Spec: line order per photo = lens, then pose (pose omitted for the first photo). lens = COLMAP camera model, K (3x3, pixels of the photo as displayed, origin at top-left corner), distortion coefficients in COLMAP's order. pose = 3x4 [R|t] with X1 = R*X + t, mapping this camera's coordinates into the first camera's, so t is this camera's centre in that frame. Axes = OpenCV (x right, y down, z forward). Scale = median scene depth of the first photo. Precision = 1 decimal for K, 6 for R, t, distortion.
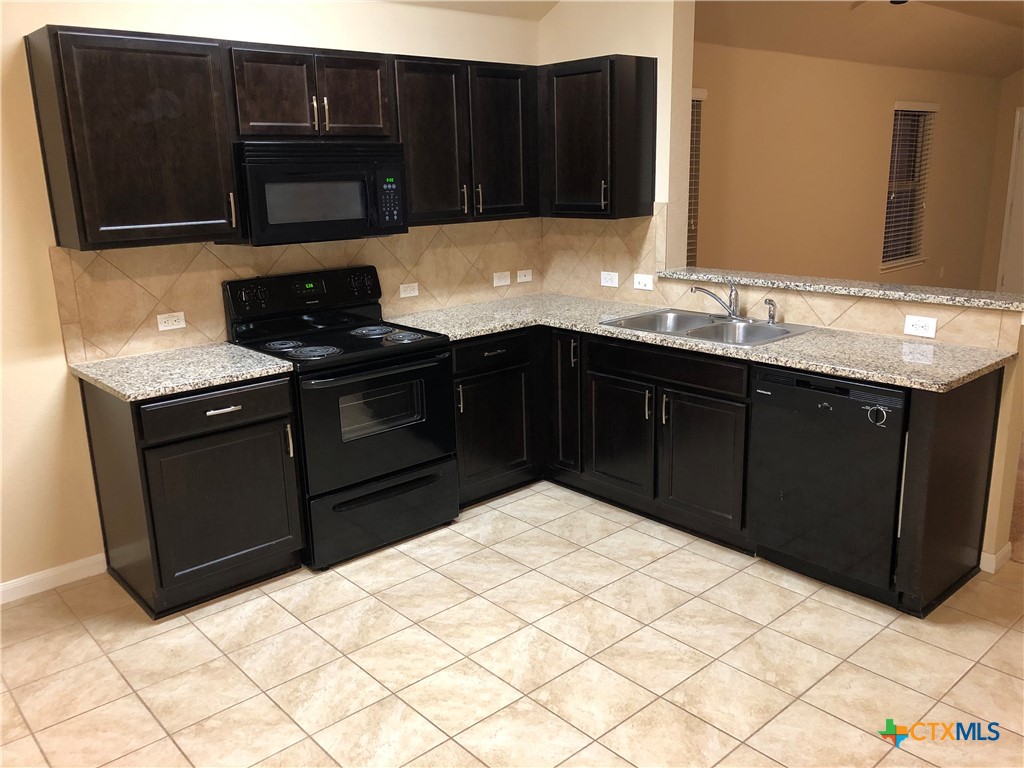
lens RADIAL K [[839.0, 0, 525.9], [0, 839.0, 375.3], [0, 0, 1]] dist [0.079886, -0.125957]
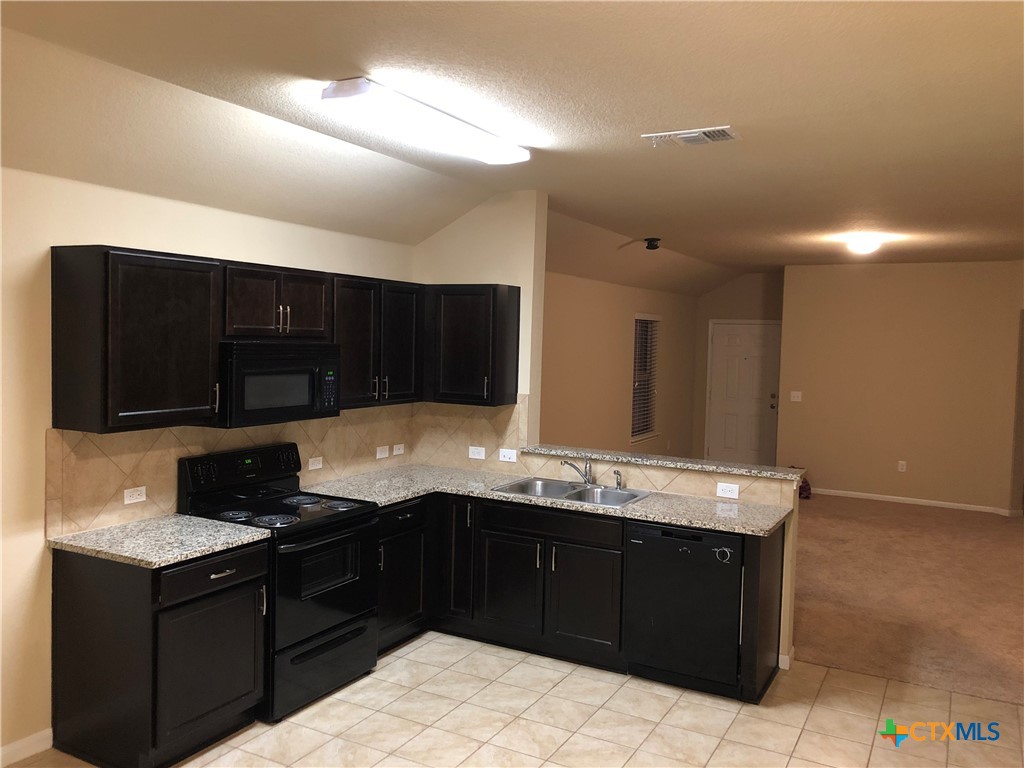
lens RADIAL K [[839.0, 0, 525.9], [0, 839.0, 375.3], [0, 0, 1]] dist [0.079886, -0.125957]
pose [[0.939153, 0.033787, 0.341832, -0.327638], [0.032228, 0.982094, -0.185615, 0.003508], [-0.341983, 0.185338, 0.921248, -0.209350]]
